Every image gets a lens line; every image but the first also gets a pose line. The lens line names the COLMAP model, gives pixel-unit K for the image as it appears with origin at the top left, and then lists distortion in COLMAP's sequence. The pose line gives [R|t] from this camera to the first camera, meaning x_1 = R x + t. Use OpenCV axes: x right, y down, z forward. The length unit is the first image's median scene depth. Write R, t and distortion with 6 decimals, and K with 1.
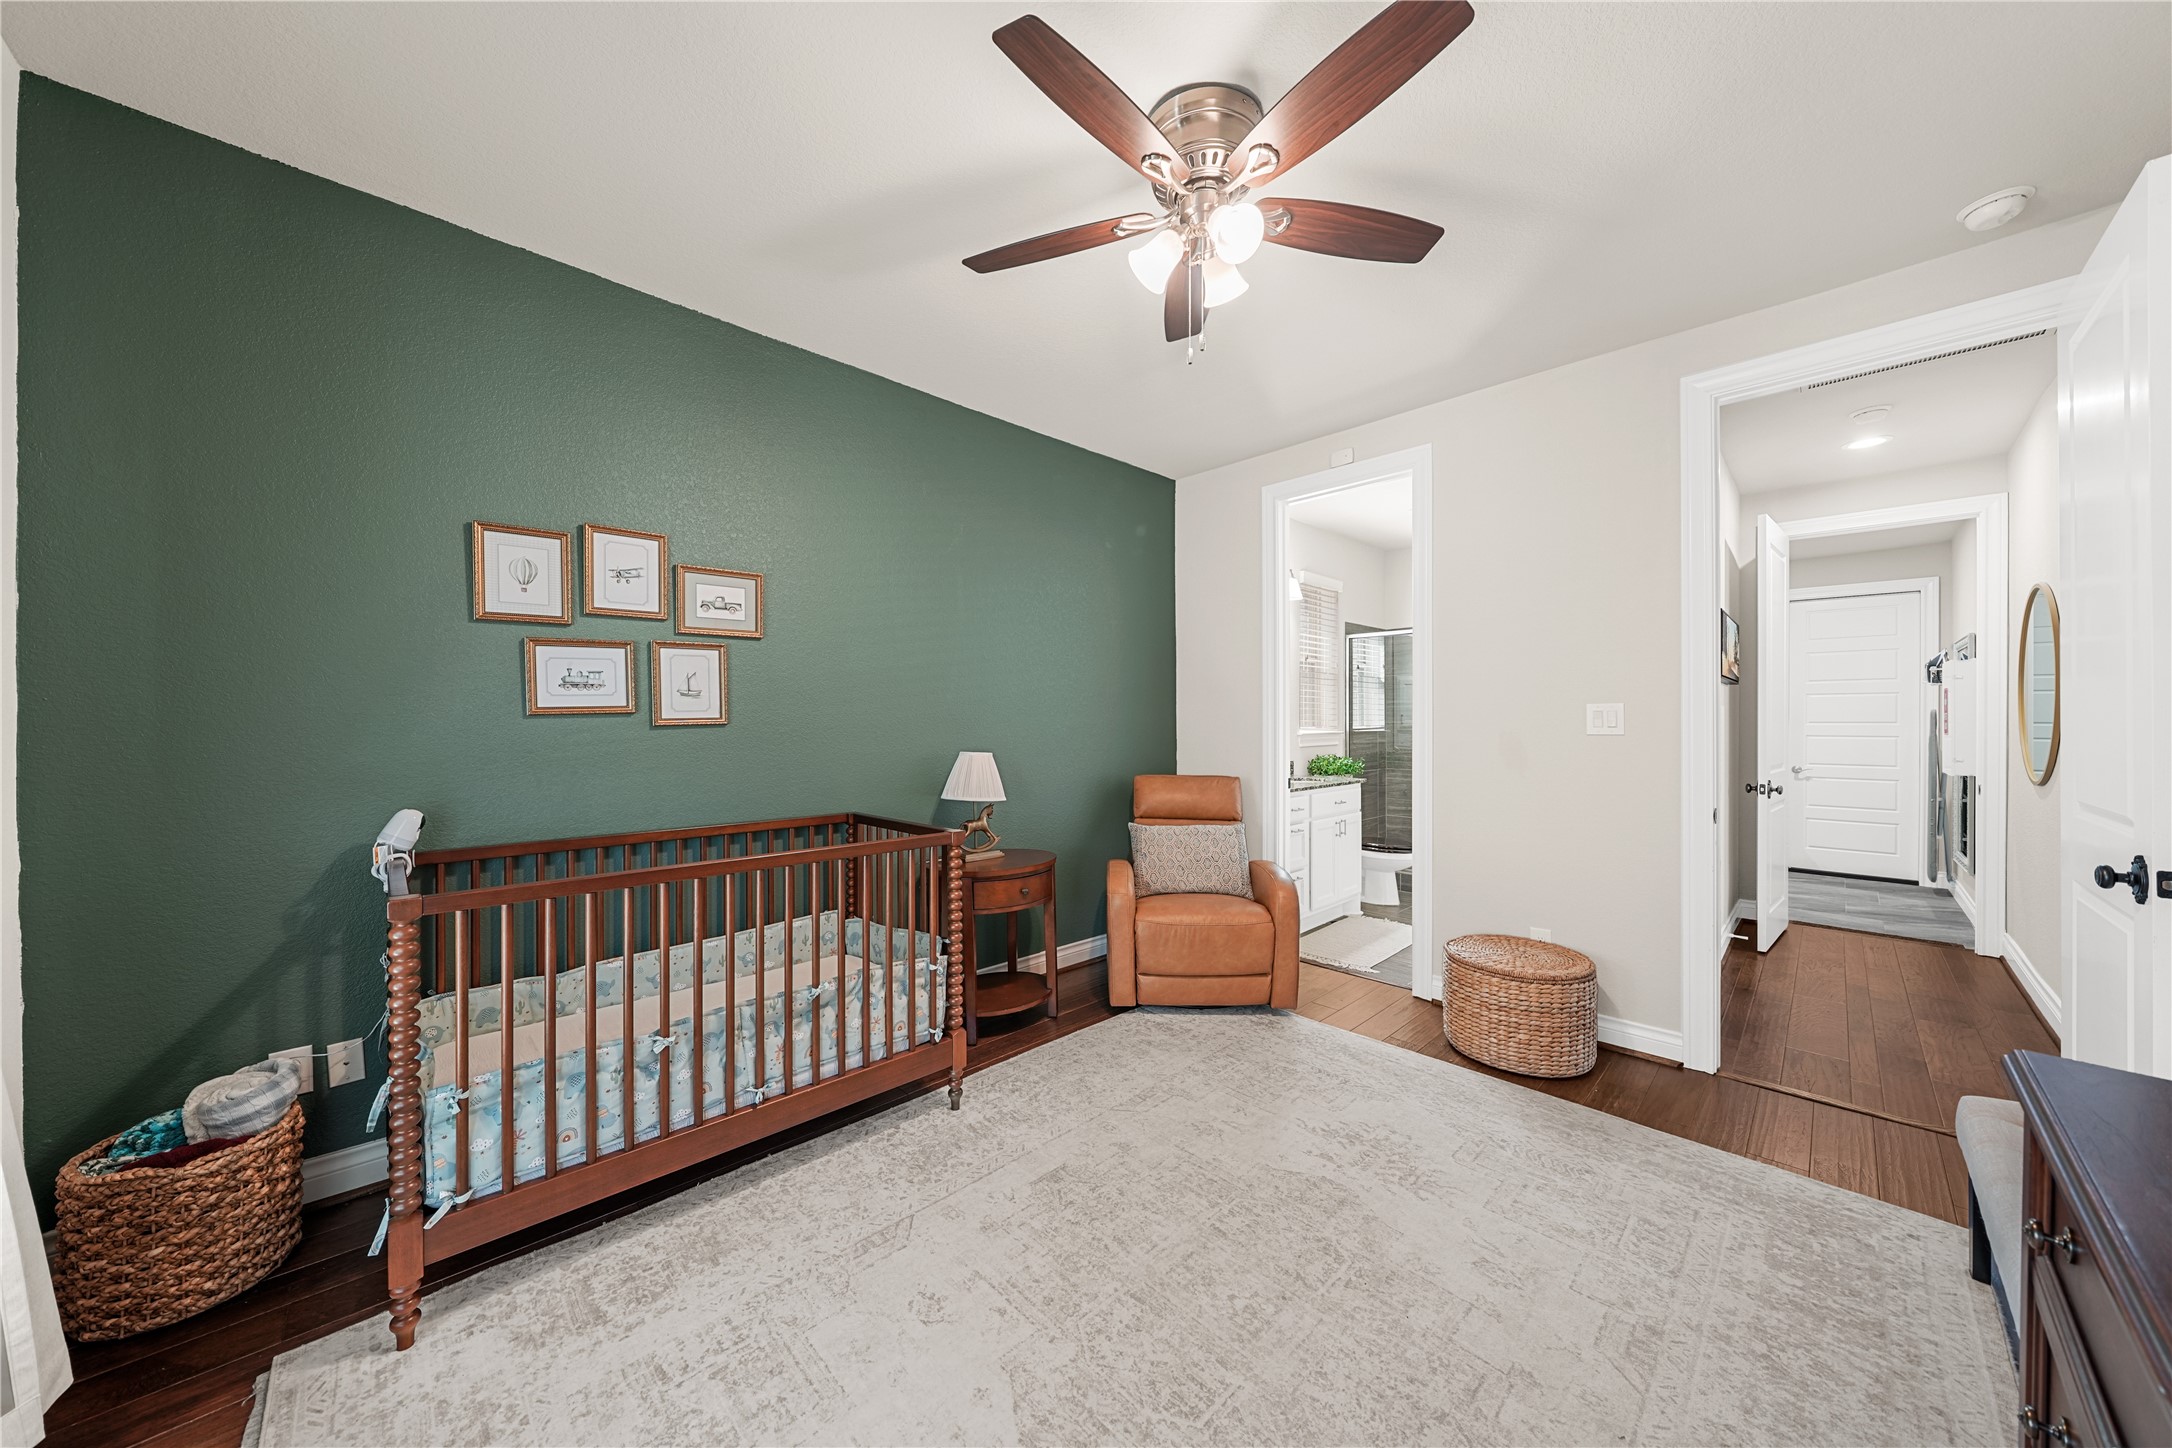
lens RADIAL K [[735.4, 0, 1086.0], [0, 735.4, 724.0], [0, 0, 1]] dist [-0.001989, -0.000299]
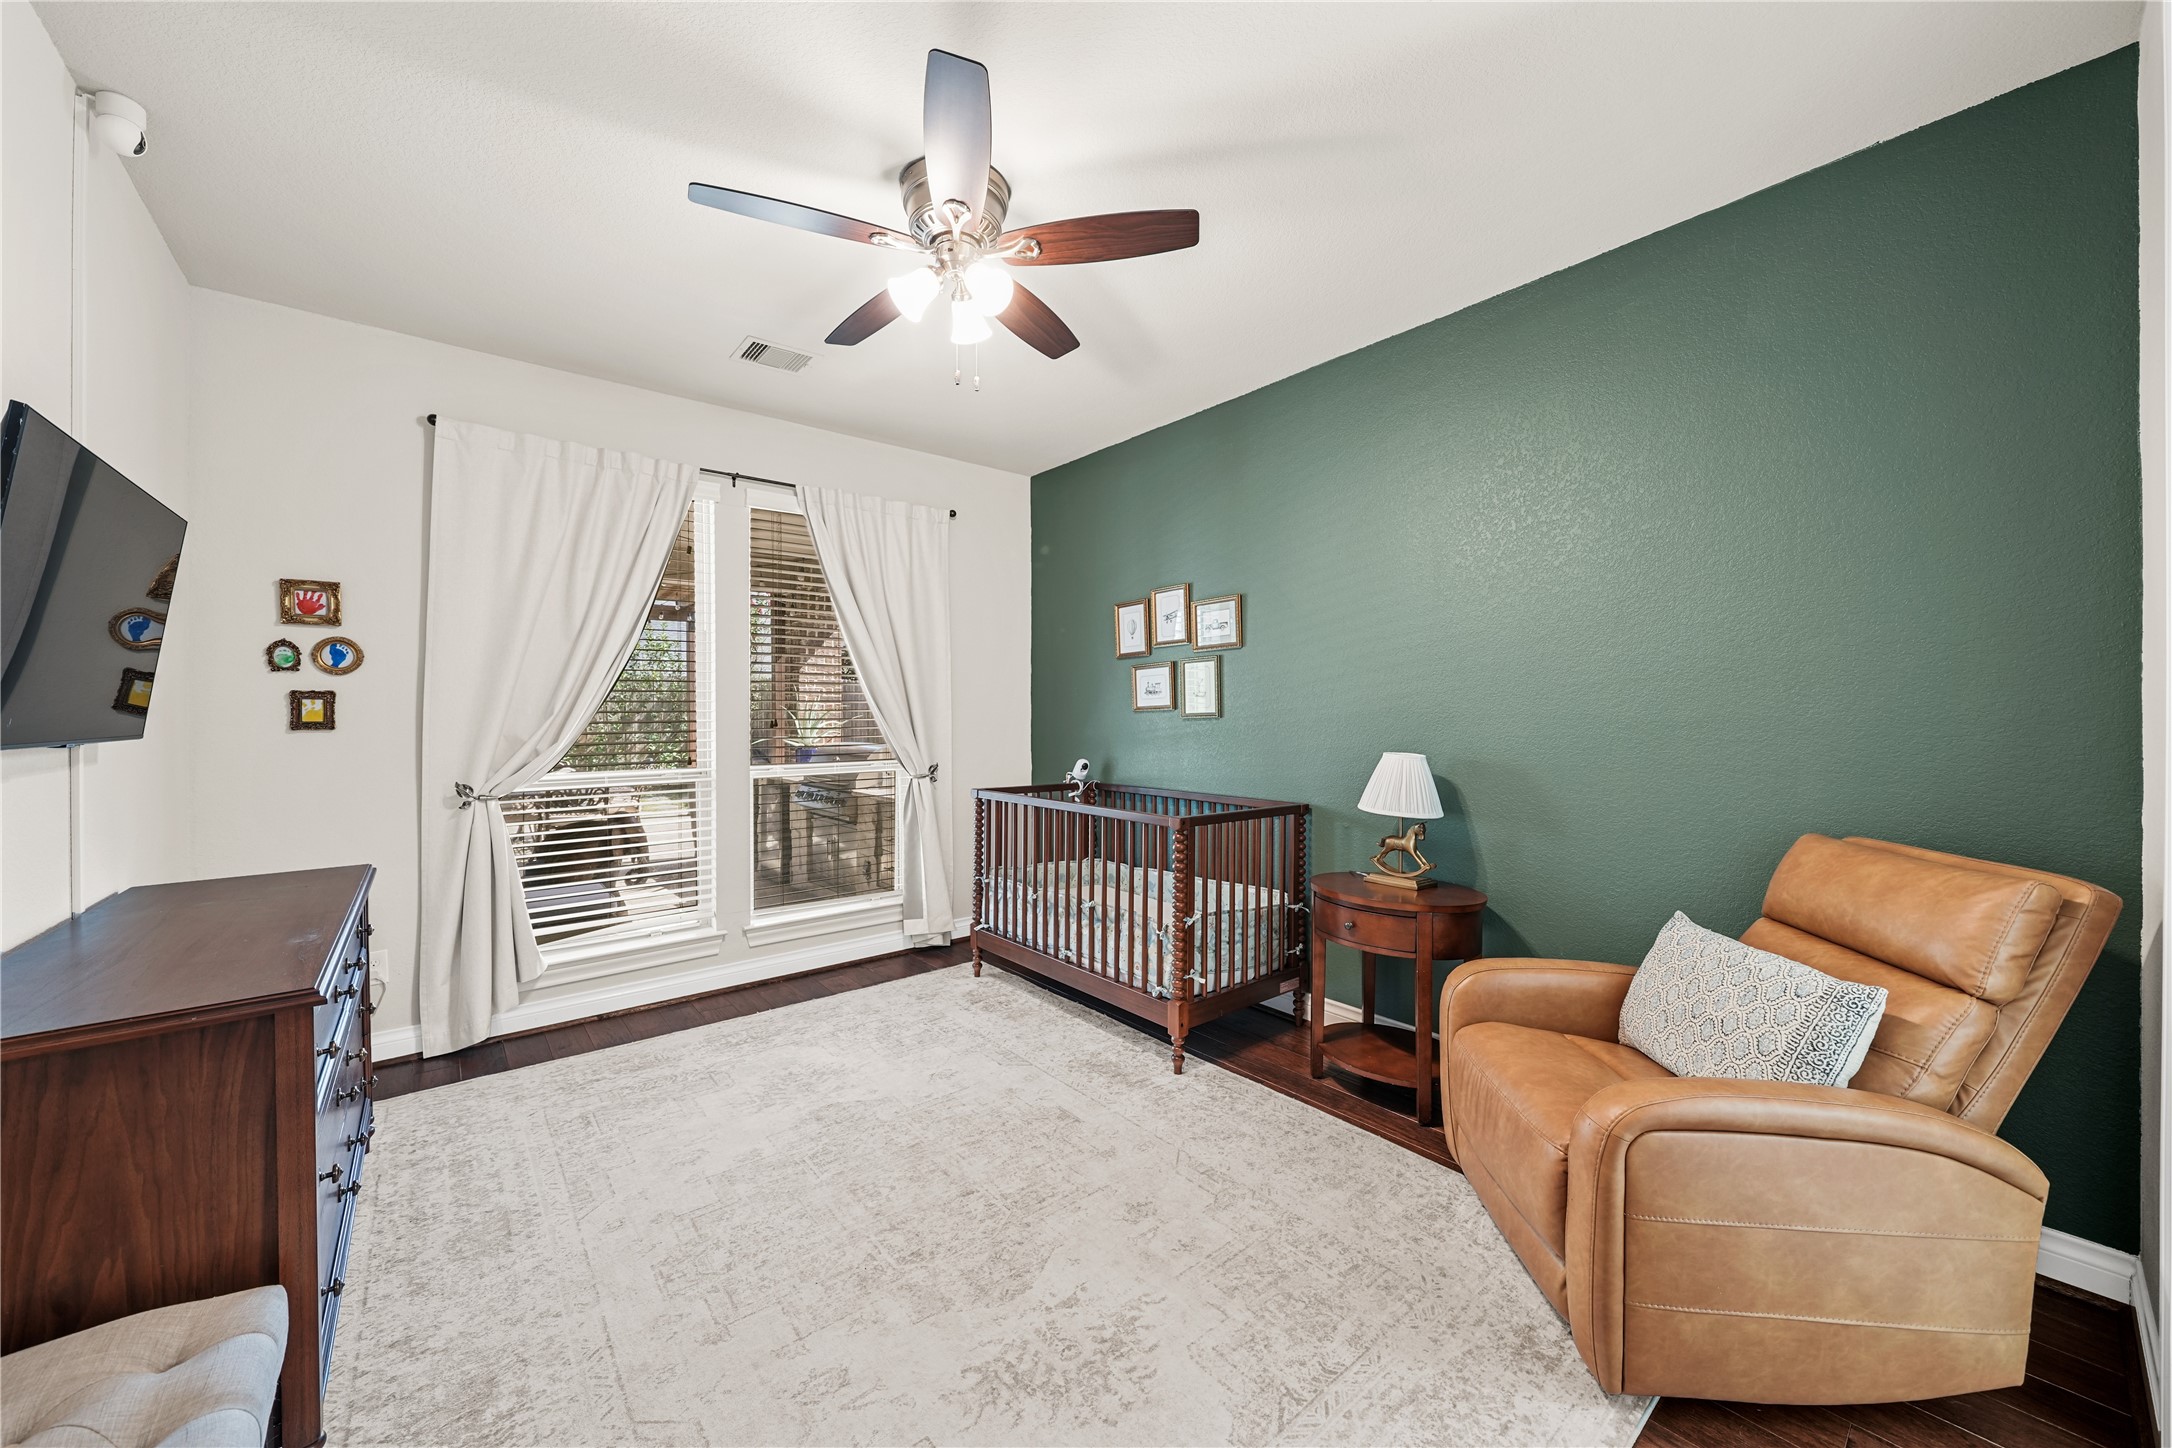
lens RADIAL K [[794.2, 0, 1086.0], [0, 794.2, 724.0], [0, 0, 1]] dist [-0.001593, -0.000111]
pose [[-0.077963, 0.014012, -0.996858, 1.071457], [-0.005503, 0.999880, 0.014484, -0.008529], [0.996941, 0.006615, -0.077877, 1.027776]]
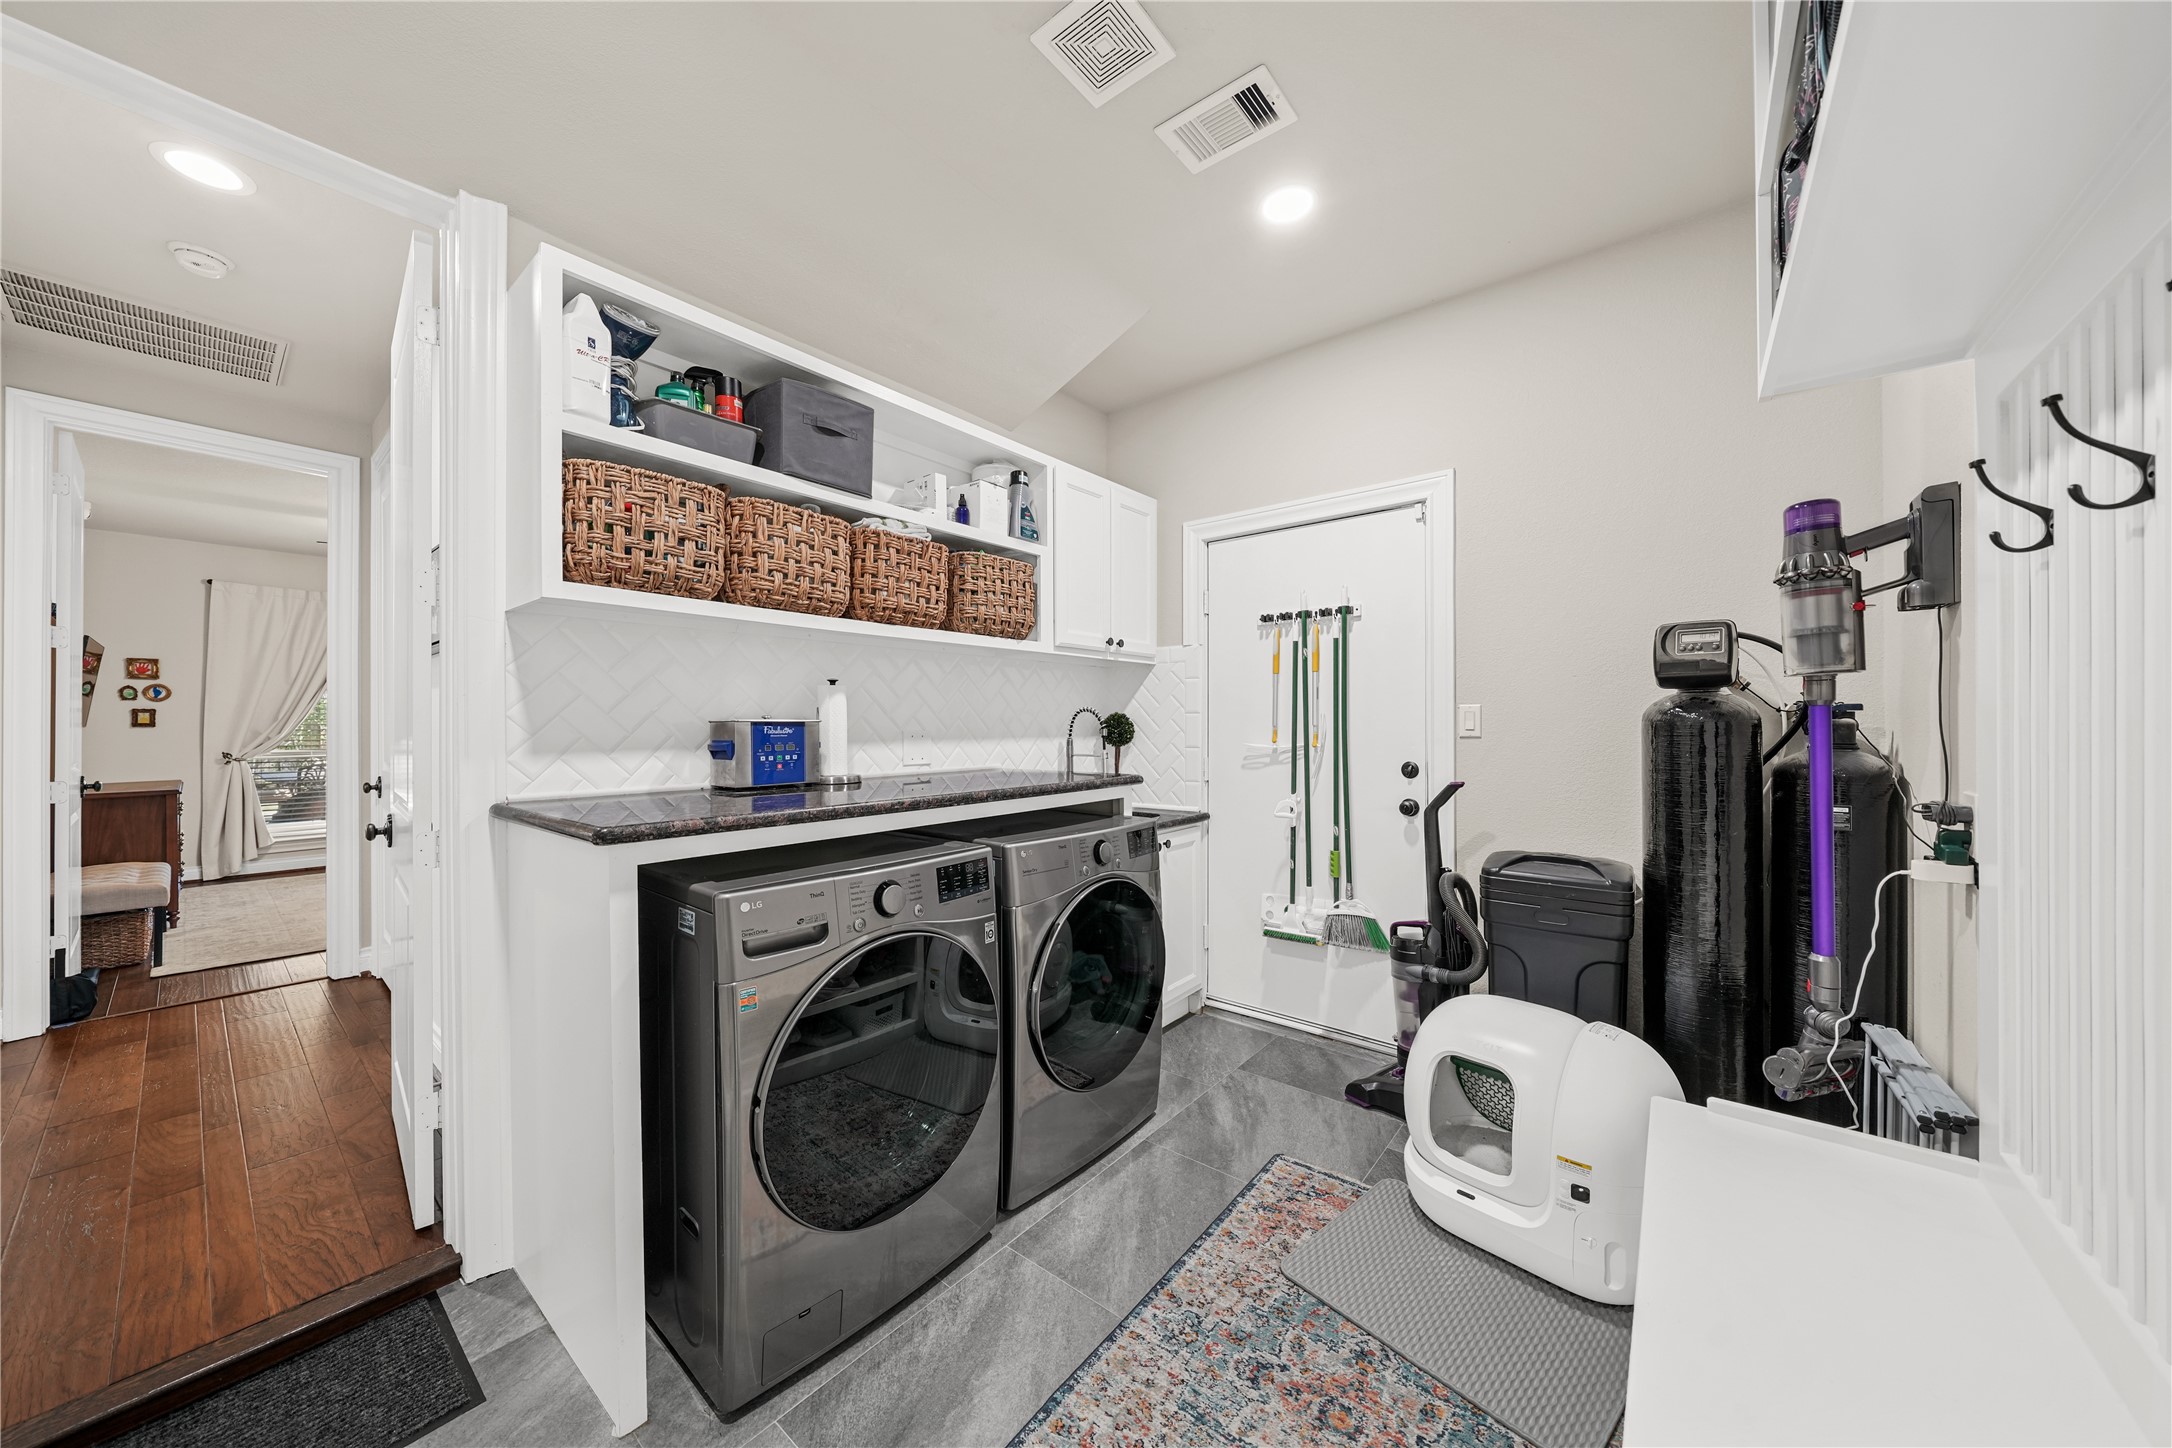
lens RADIAL K [[735.4, 0, 1086.0], [0, 735.4, 724.0], [0, 0, 1]] dist [-0.001989, -0.000299]
pose [[0.116055, 0.004745, -0.993232, 2.120671], [-0.002484, 0.999987, 0.004487, -0.005627], [0.993240, 0.001946, 0.116065, 2.008402]]
